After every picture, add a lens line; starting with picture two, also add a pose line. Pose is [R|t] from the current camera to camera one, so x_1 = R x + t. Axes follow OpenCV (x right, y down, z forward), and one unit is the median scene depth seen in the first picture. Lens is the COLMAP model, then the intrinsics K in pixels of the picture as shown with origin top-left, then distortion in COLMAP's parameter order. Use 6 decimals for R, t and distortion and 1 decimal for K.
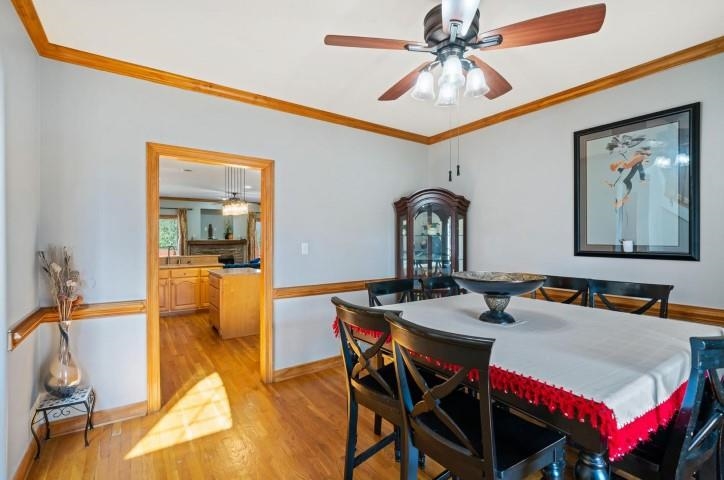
lens RADIAL K [[337.3, 0, 362.4], [0, 337.3, 241.5], [0, 0, 1]] dist [-0.002365, -0.000979]
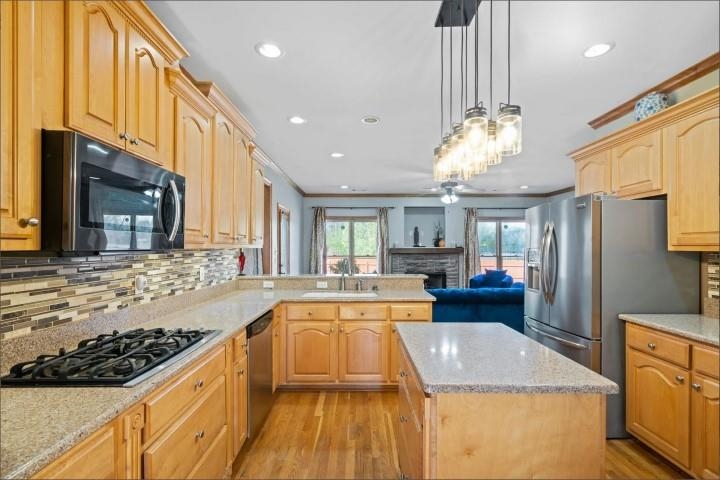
lens RADIAL K [[335.4, 0, 358.5], [0, 335.4, 246.0], [0, 0, 1]] dist [-0.002365, -0.000979]
pose [[0.822180, -0.002486, -0.569222, -0.131929], [-0.003699, 0.999946, -0.009710, -0.000561], [0.569216, 0.010089, 0.822126, 0.315184]]
